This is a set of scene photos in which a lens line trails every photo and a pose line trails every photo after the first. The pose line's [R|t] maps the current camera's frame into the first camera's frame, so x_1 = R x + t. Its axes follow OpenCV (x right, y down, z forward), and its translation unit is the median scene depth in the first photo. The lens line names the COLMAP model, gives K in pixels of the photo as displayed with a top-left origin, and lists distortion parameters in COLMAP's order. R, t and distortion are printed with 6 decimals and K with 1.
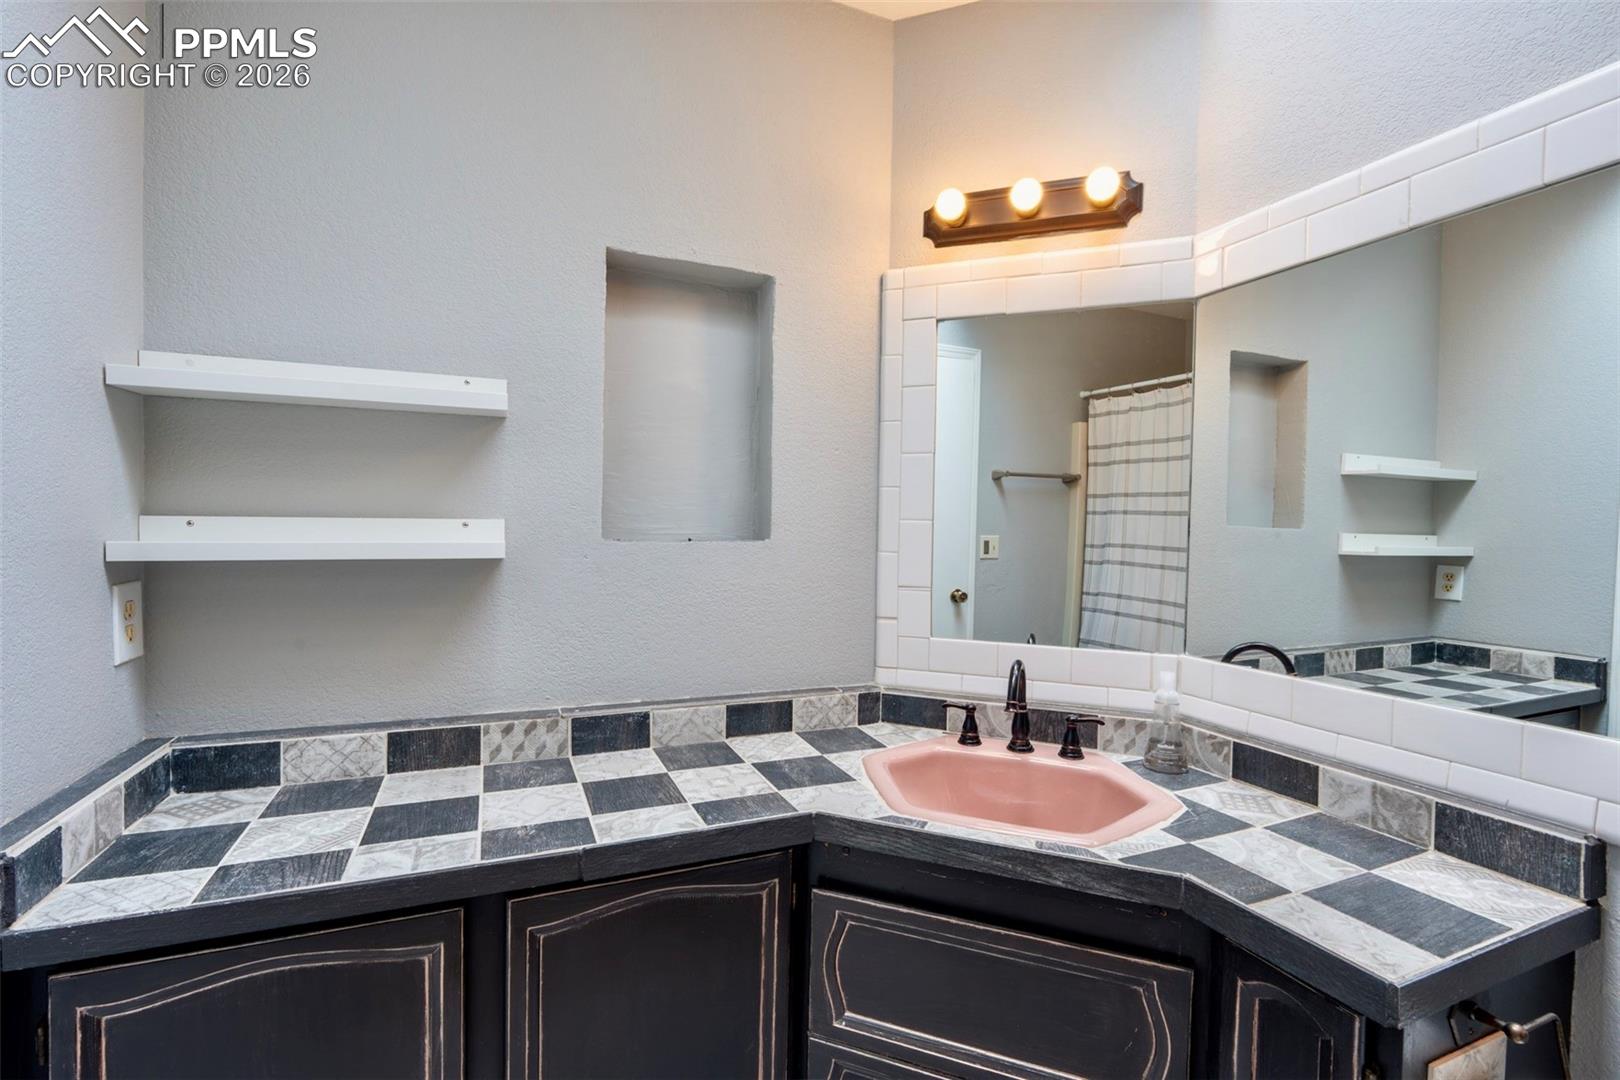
lens RADIAL K [[714.9, 0, 802.0], [0, 714.9, 538.3], [0, 0, 1]] dist [-0.013786, 0.002797]
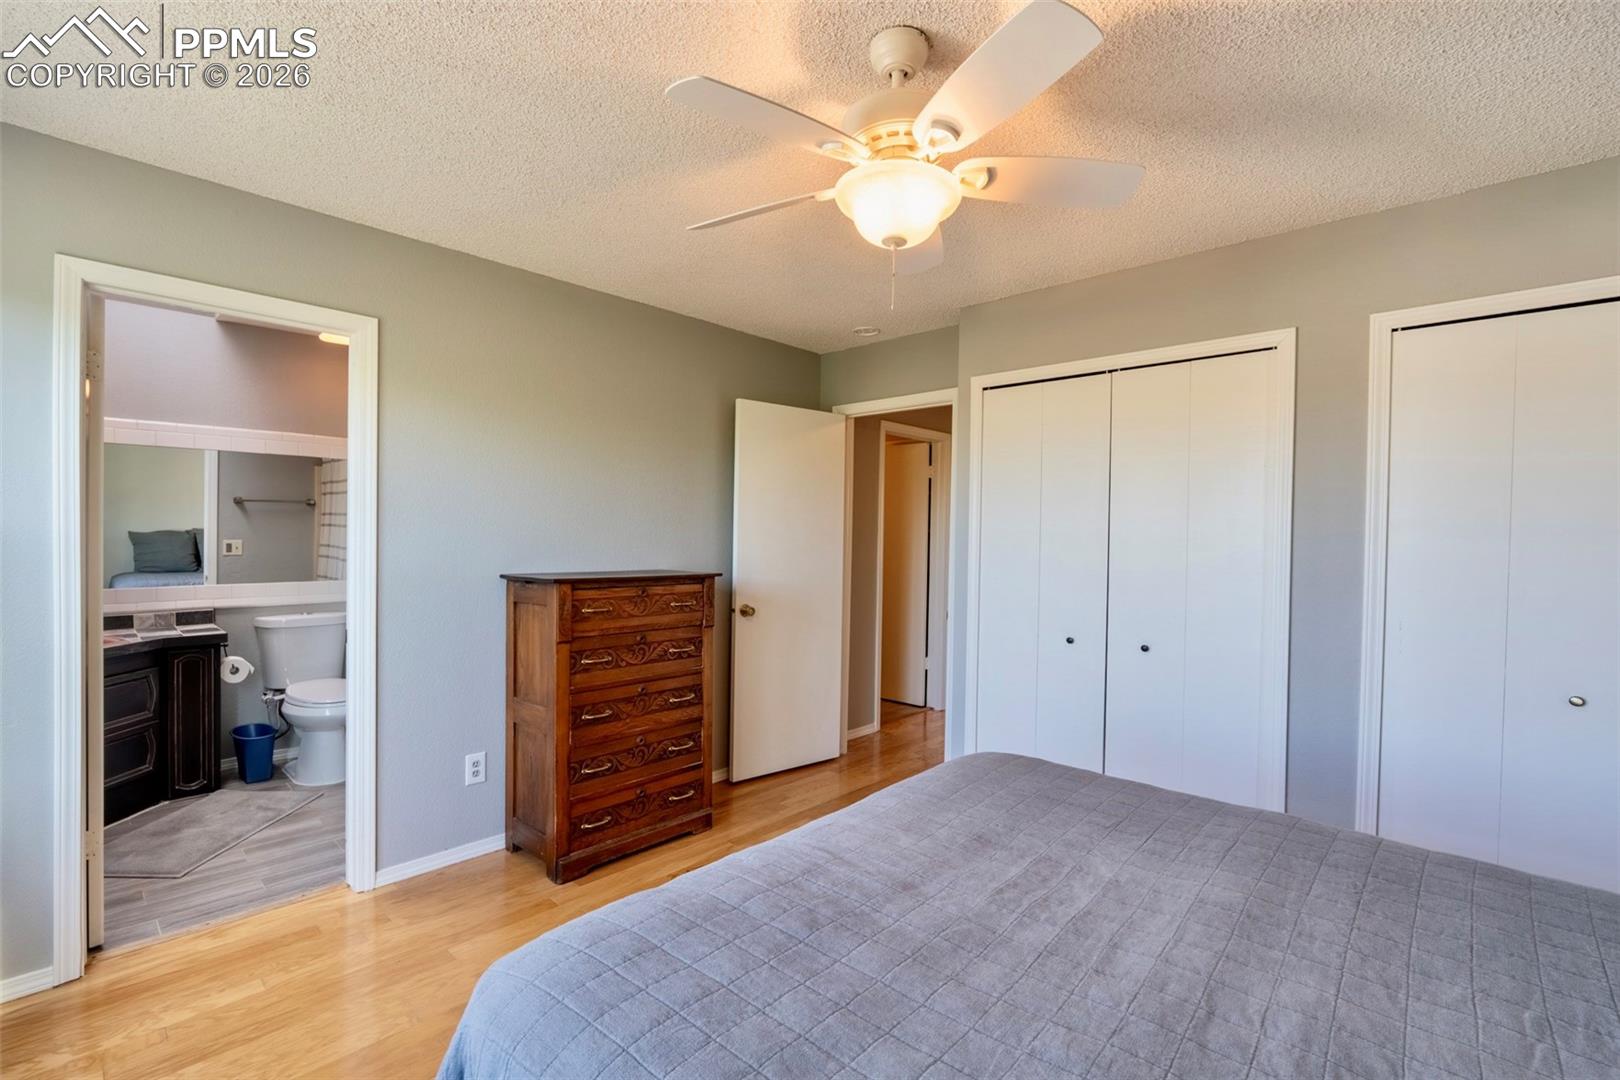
lens RADIAL K [[714.9, 0, 805.1], [0, 714.9, 542.4], [0, 0, 1]] dist [-0.013786, 0.002797]
pose [[-0.408734, -0.040025, 0.911776, -2.599053], [-0.003475, 0.999099, 0.042301, -0.103782], [-0.912647, 0.014122, -0.408505, -0.320768]]
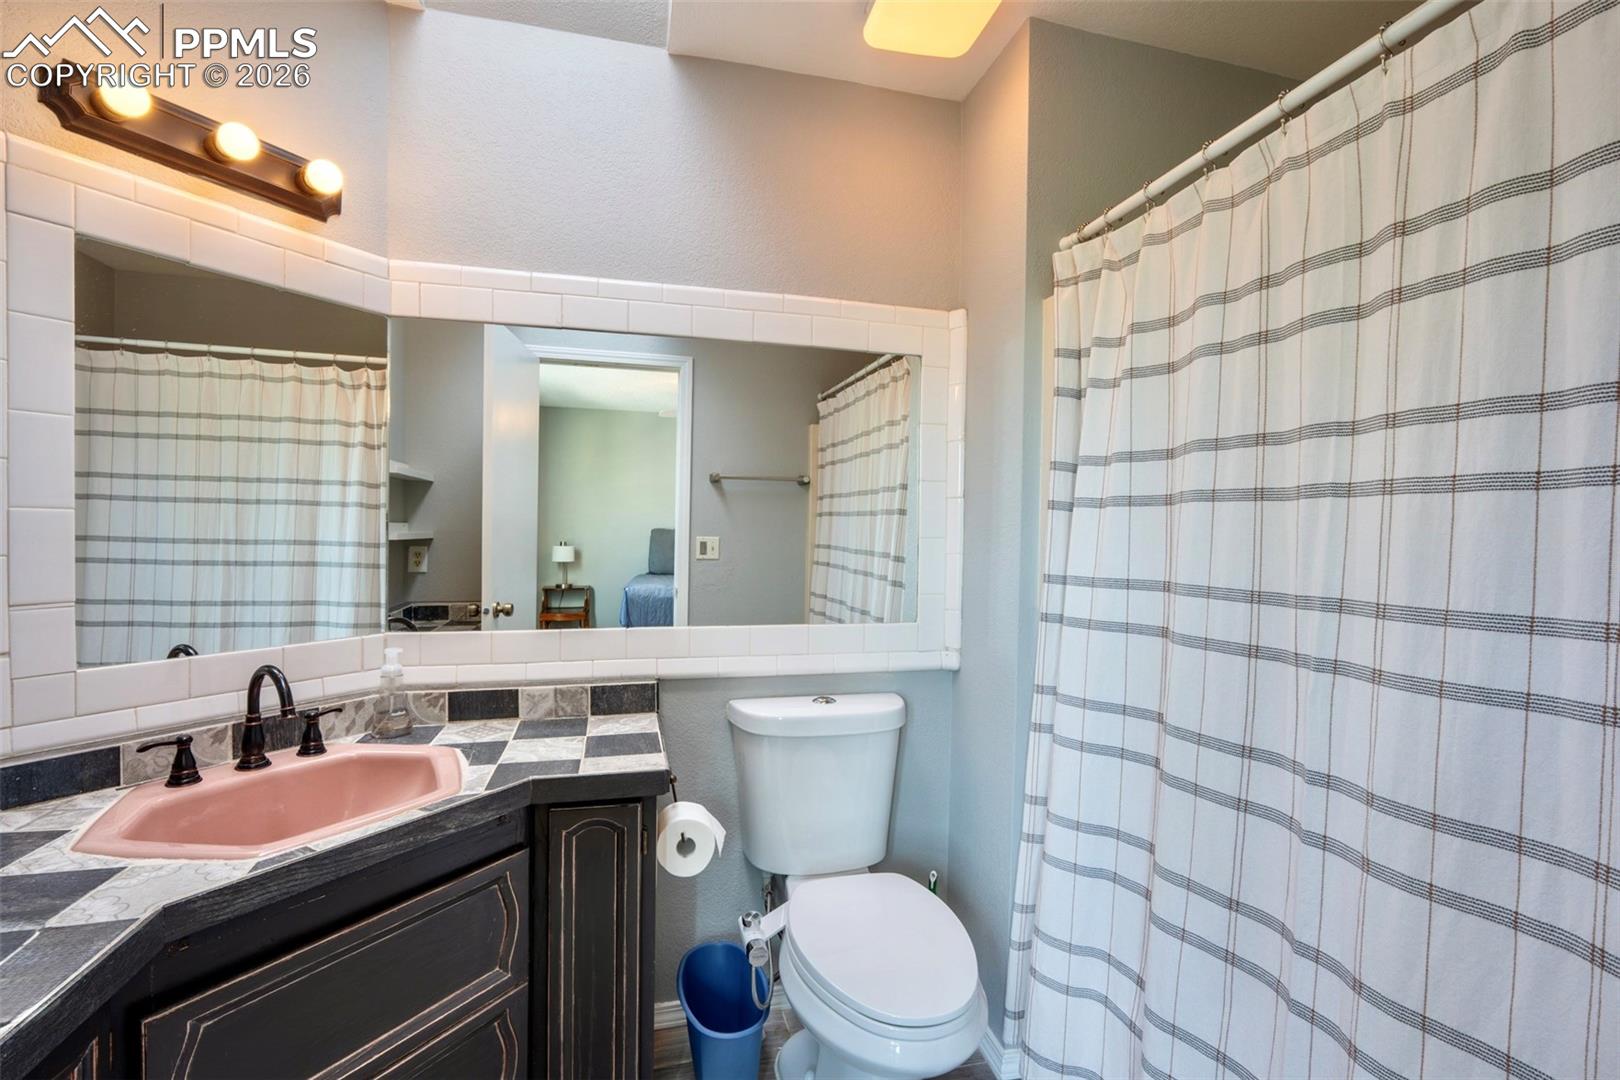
lens RADIAL K [[714.9, 0, 795.0], [0, 714.9, 544.8], [0, 0, 1]] dist [-0.013786, 0.002797]
pose [[0.156155, -0.037318, 0.987027, -0.469719], [0.006412, 0.999303, 0.036768, -0.012515], [-0.987712, 0.000587, 0.156285, 0.188028]]
